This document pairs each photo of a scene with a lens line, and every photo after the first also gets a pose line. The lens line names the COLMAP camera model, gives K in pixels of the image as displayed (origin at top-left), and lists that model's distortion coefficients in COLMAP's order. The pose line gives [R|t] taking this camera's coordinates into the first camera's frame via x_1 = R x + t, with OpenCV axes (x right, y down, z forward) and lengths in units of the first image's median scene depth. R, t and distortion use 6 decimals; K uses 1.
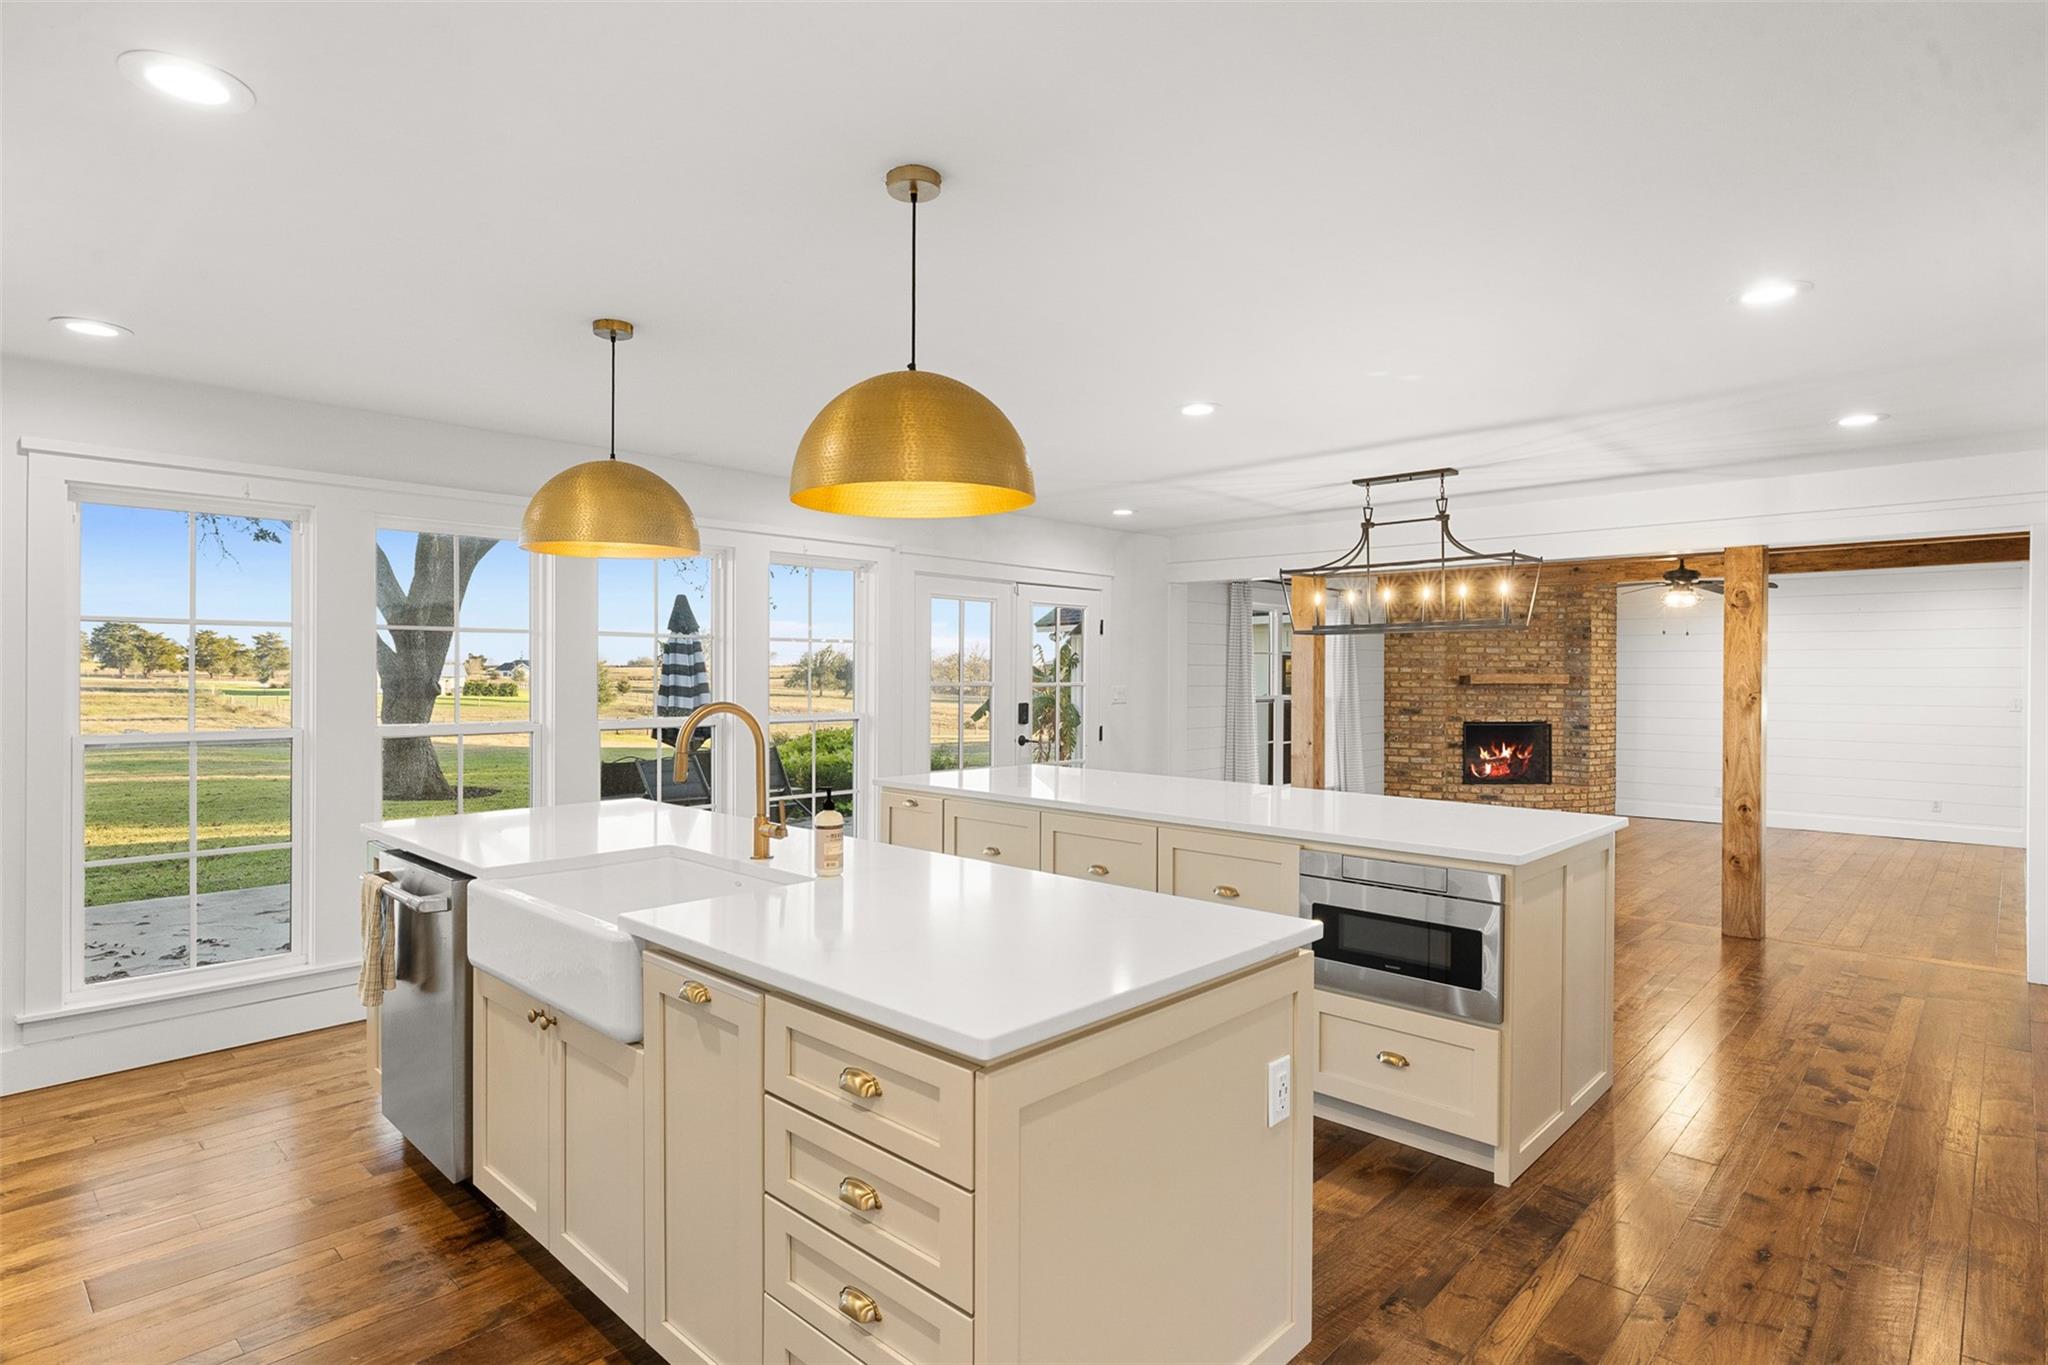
lens RADIAL K [[1071.5, 0, 1024.0], [0, 1071.5, 682.5], [0, 0, 1]] dist [0.000016, 0.000054]
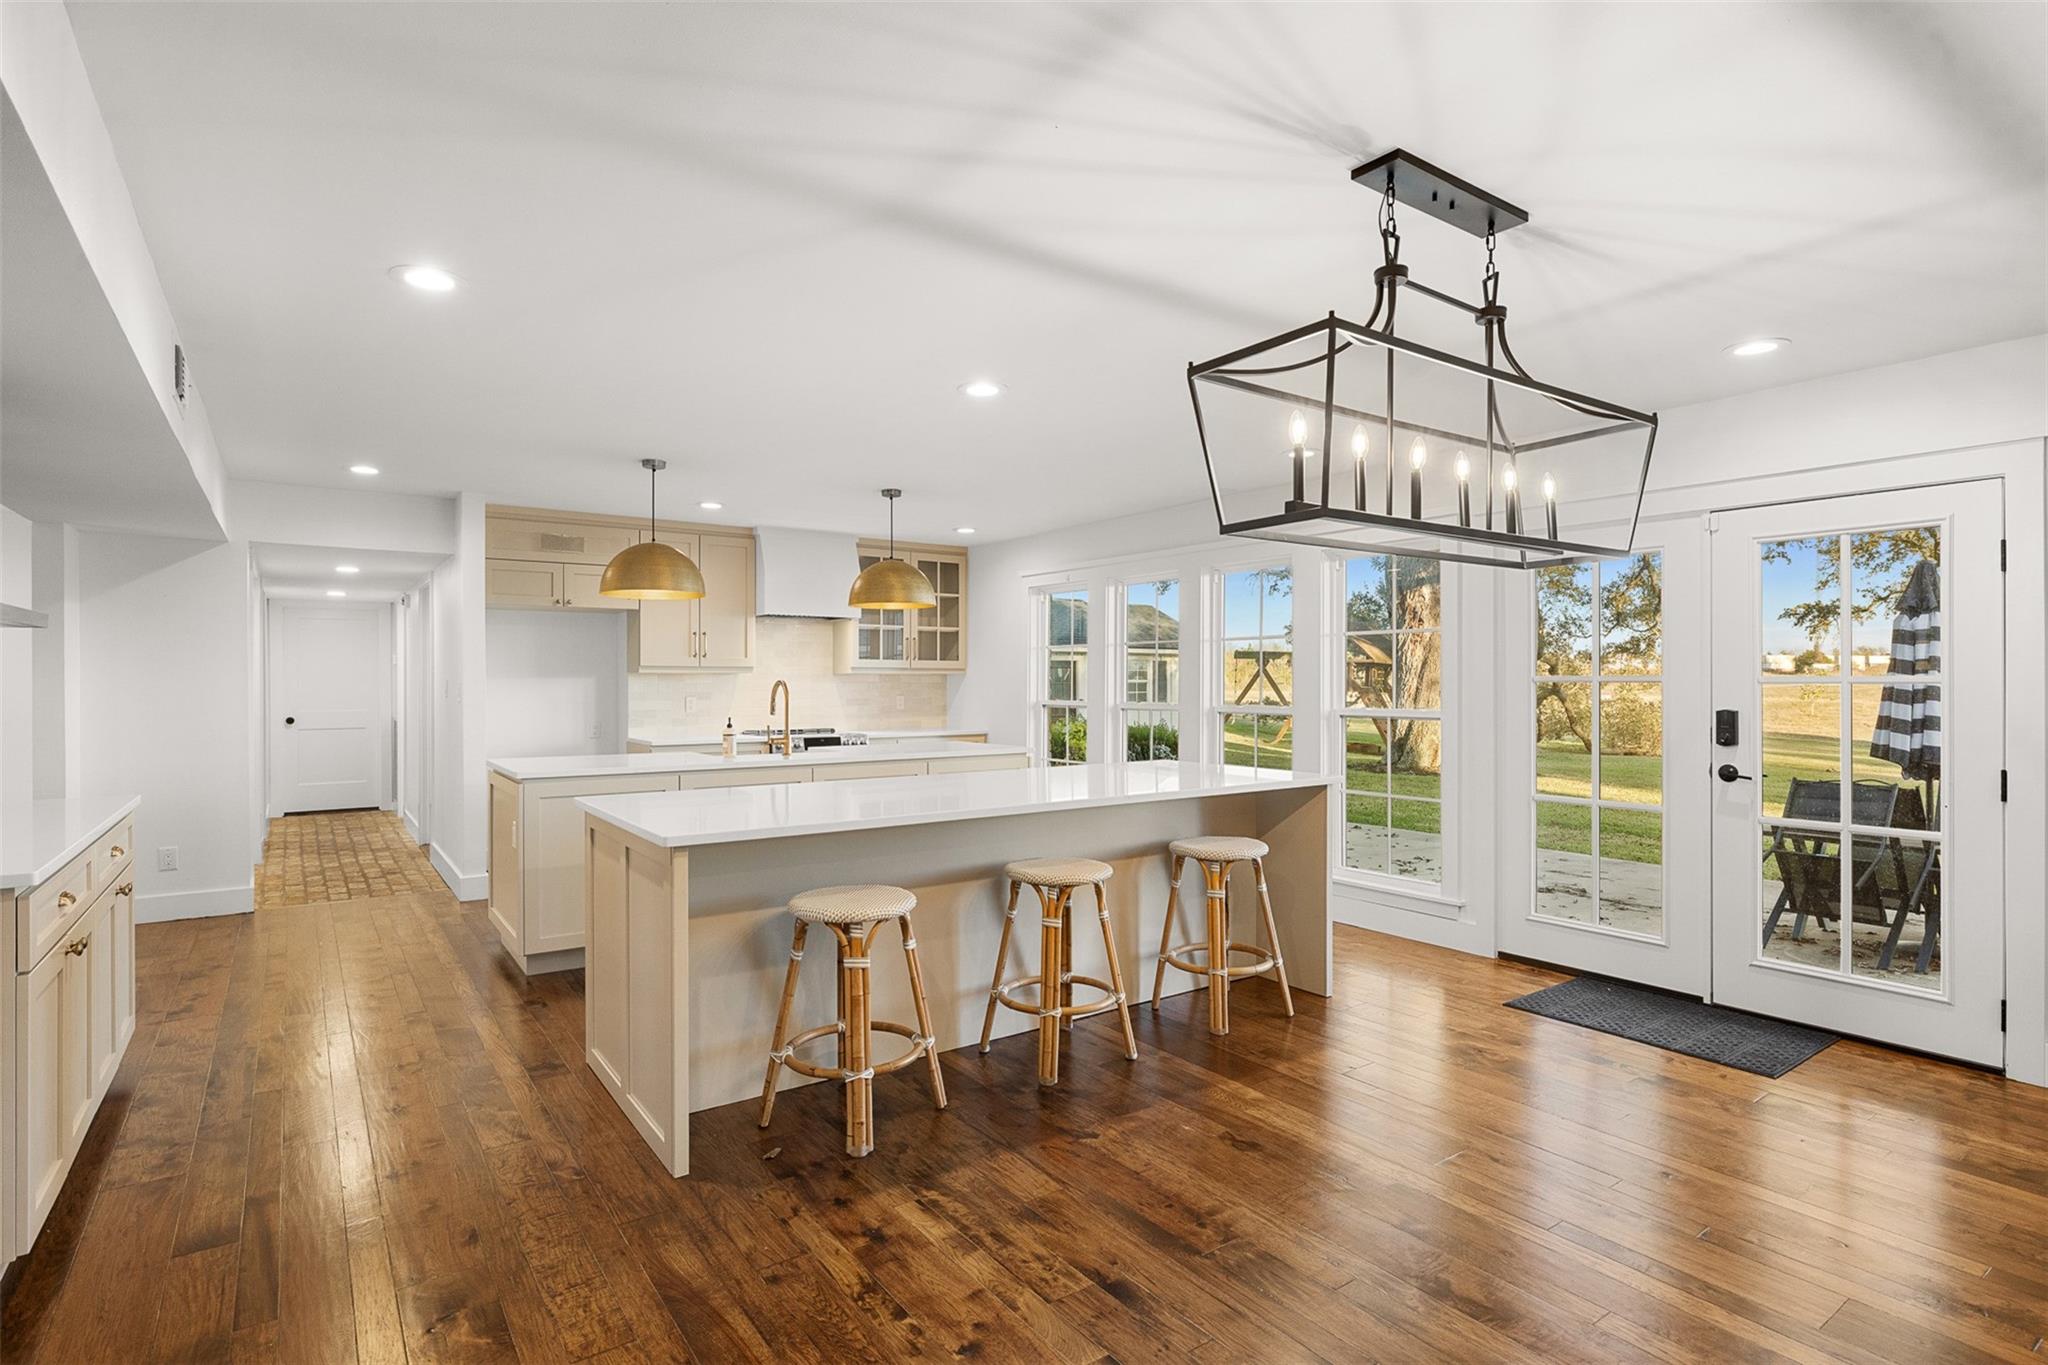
lens RADIAL K [[1002.6, 0, 1024.0], [0, 1002.6, 682.5], [0, 0, 1]] dist [-0.001814, -0.000124]
pose [[-0.200476, -0.004999, -0.979686, 0.622303], [-0.010952, 0.999936, -0.002861, 0.009716], [0.979637, 0.010156, -0.200518, 0.732287]]
